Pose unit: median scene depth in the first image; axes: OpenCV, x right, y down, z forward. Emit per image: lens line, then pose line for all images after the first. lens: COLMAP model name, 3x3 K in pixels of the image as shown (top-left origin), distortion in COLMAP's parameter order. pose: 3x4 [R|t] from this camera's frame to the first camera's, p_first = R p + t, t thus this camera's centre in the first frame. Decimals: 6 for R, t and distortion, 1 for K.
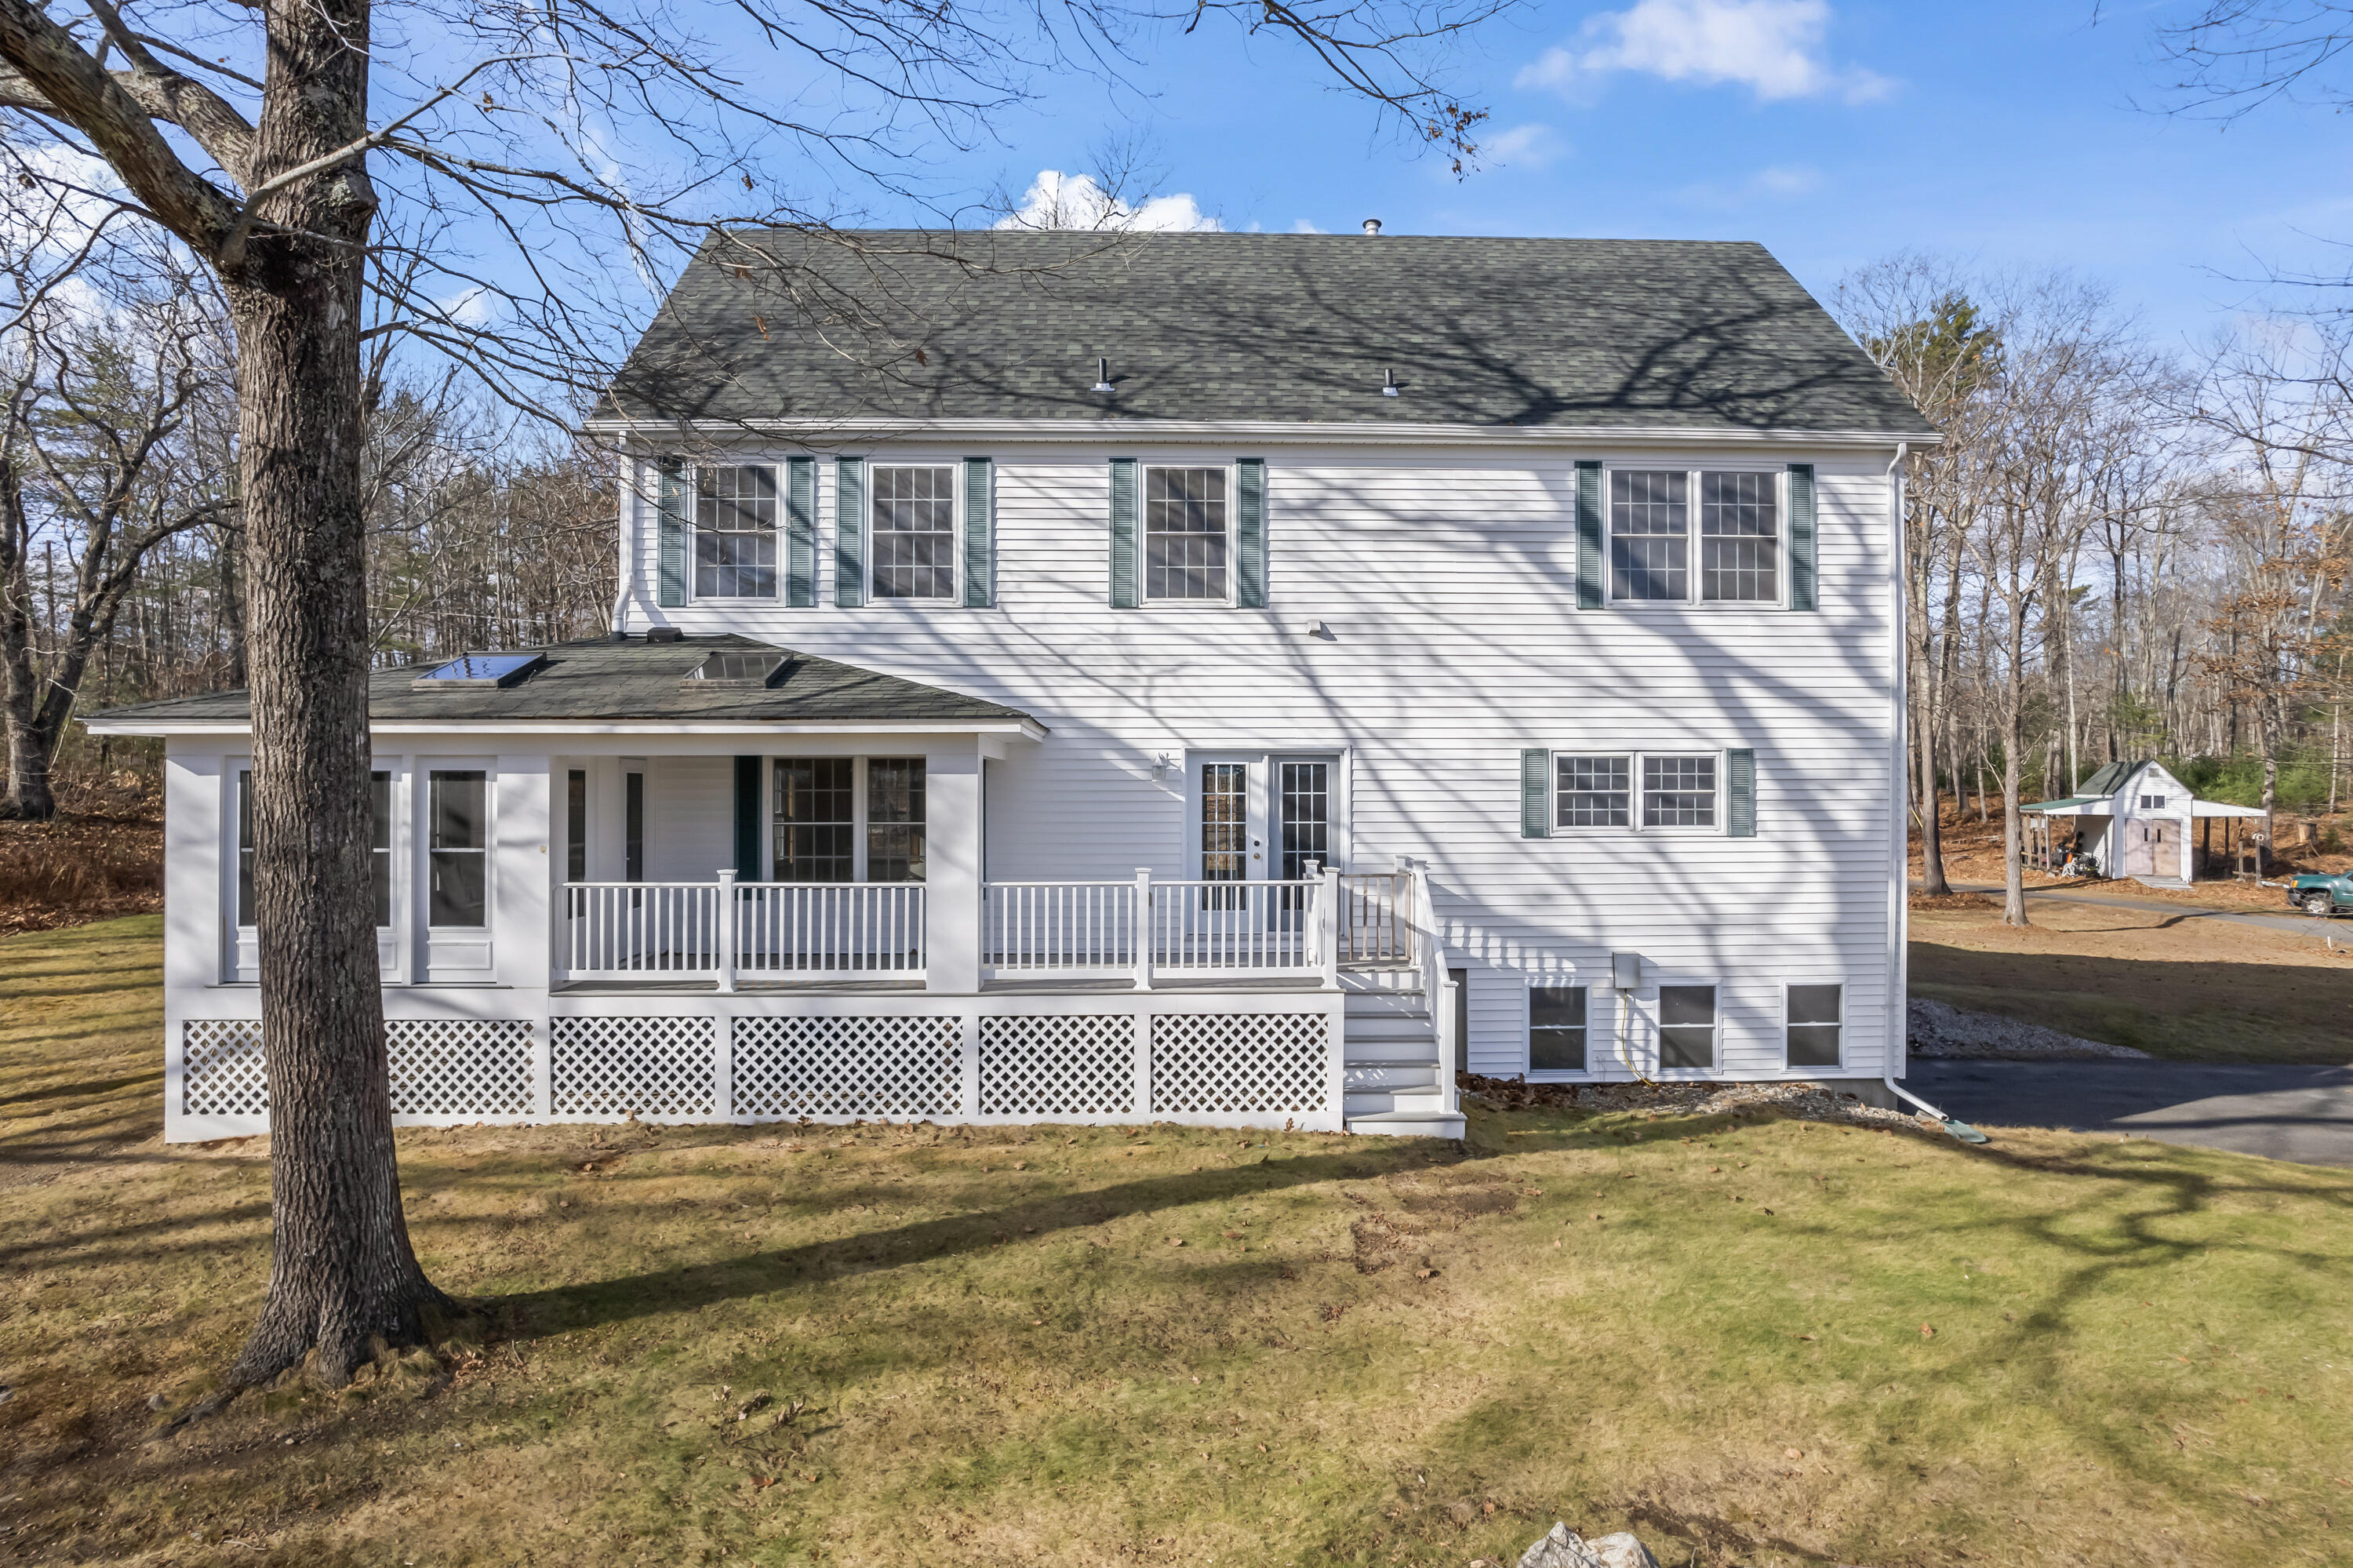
lens RADIAL K [[1510.1, 0, 1176.9], [0, 1510.1, 795.6], [0, 0, 1]] dist [-0.055072, 0.035189]
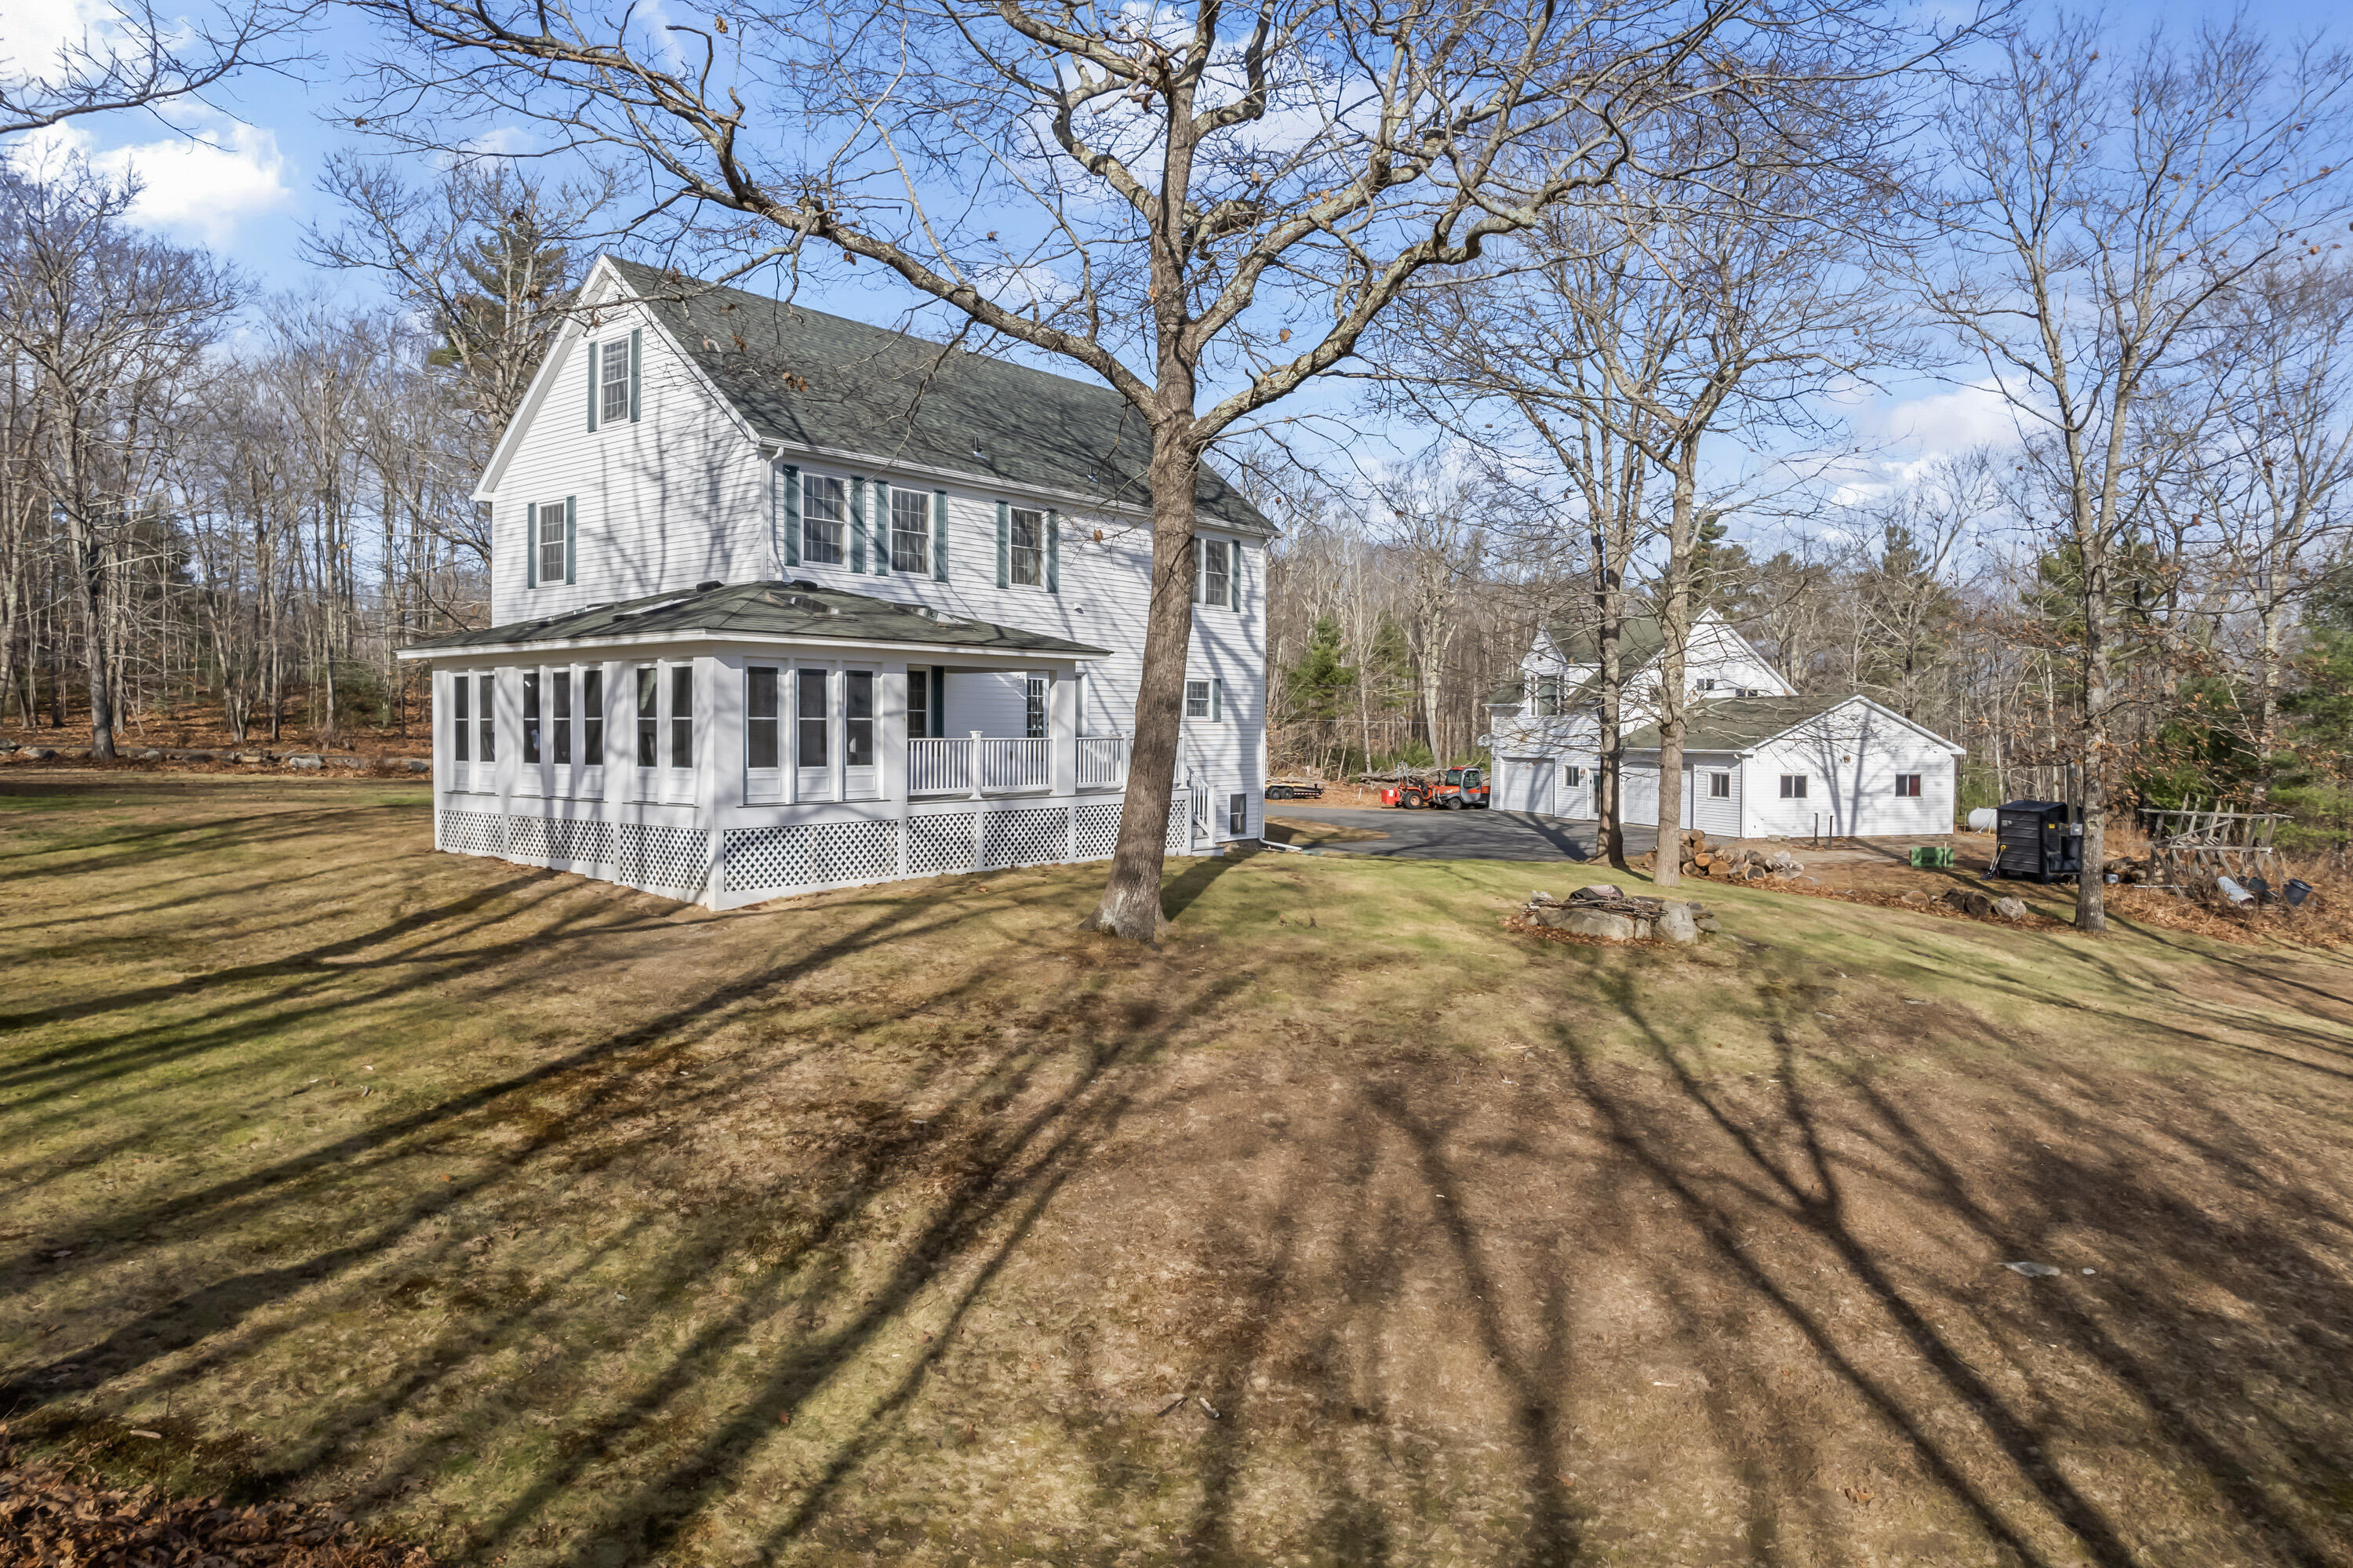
lens RADIAL K [[1510.1, 0, 1185.4], [0, 1510.1, 771.8], [0, 0, 1]] dist [-0.055072, 0.035189]
pose [[0.640715, -0.020124, 0.767515, -1.236222], [-0.000940, 0.999635, 0.026995, 0.040437], [-0.767778, -0.018018, 0.640462, -0.278803]]
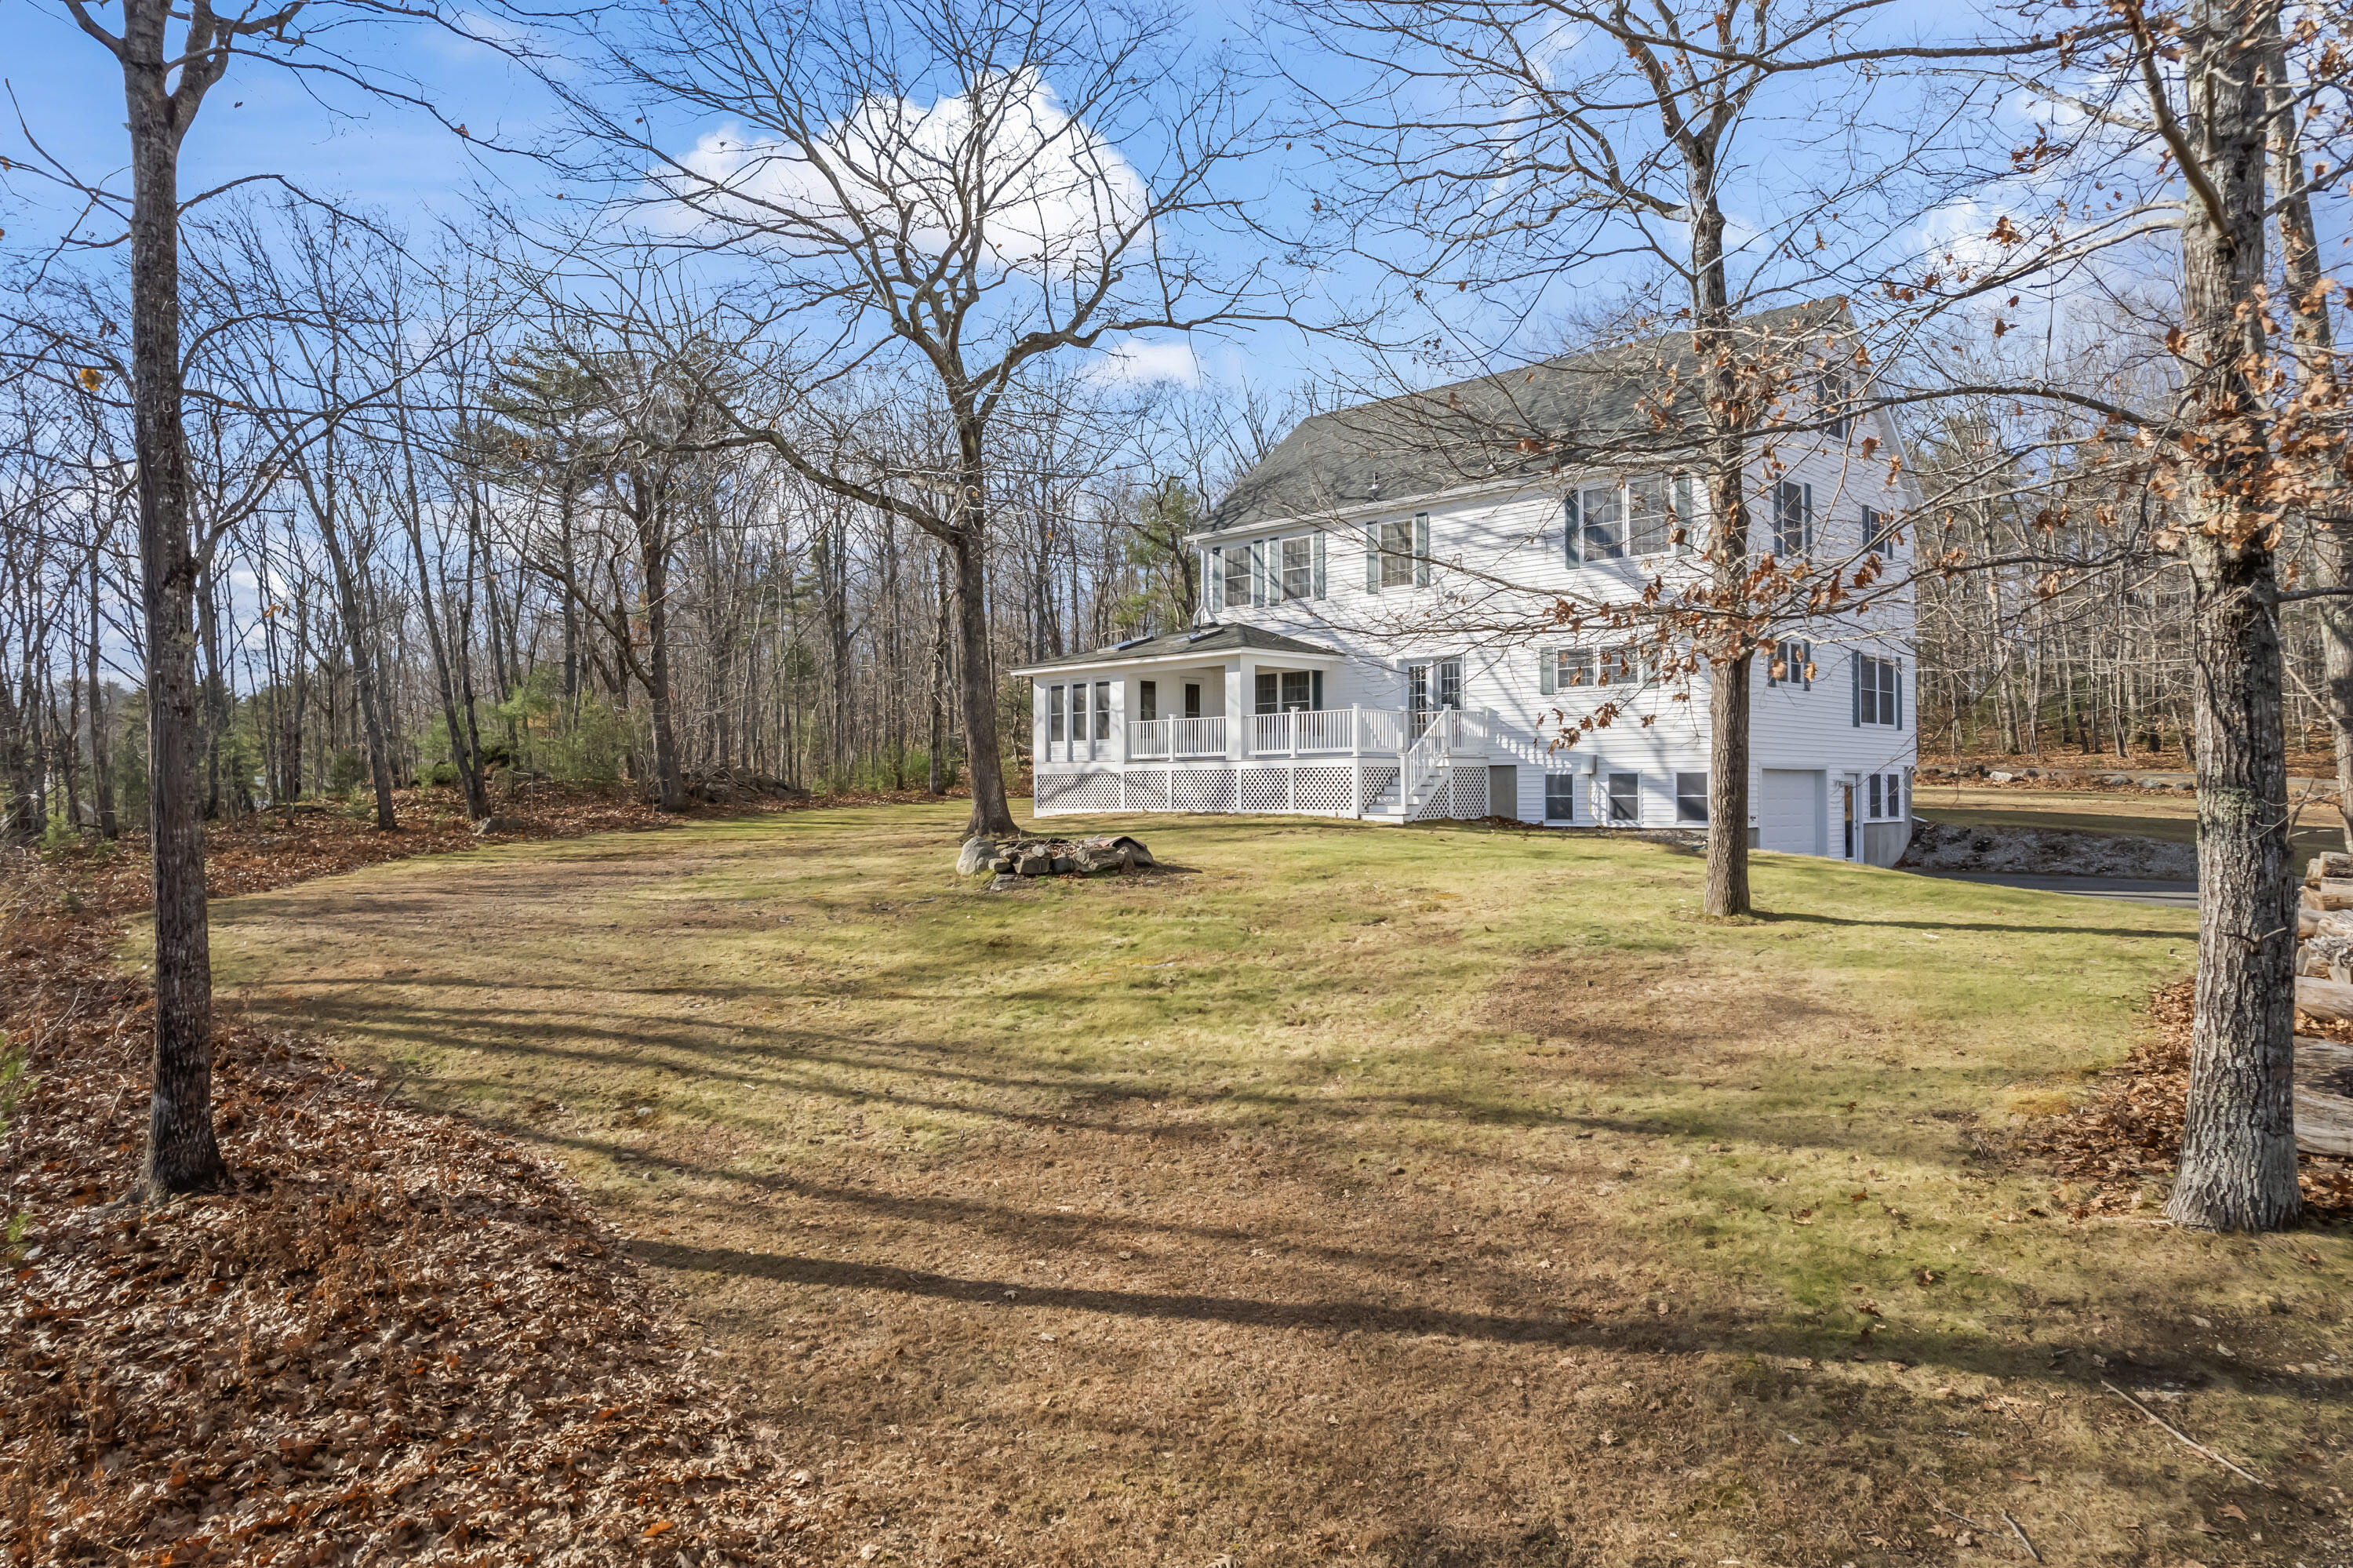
lens RADIAL K [[1510.1, 0, 1189.2], [0, 1510.1, 790.0], [0, 0, 1]] dist [-0.055072, 0.035189]
pose [[0.679984, -0.005810, -0.733204, 1.316762], [0.002940, 0.999982, -0.005197, 0.156822], [0.733221, 0.001378, 0.679989, -0.601905]]
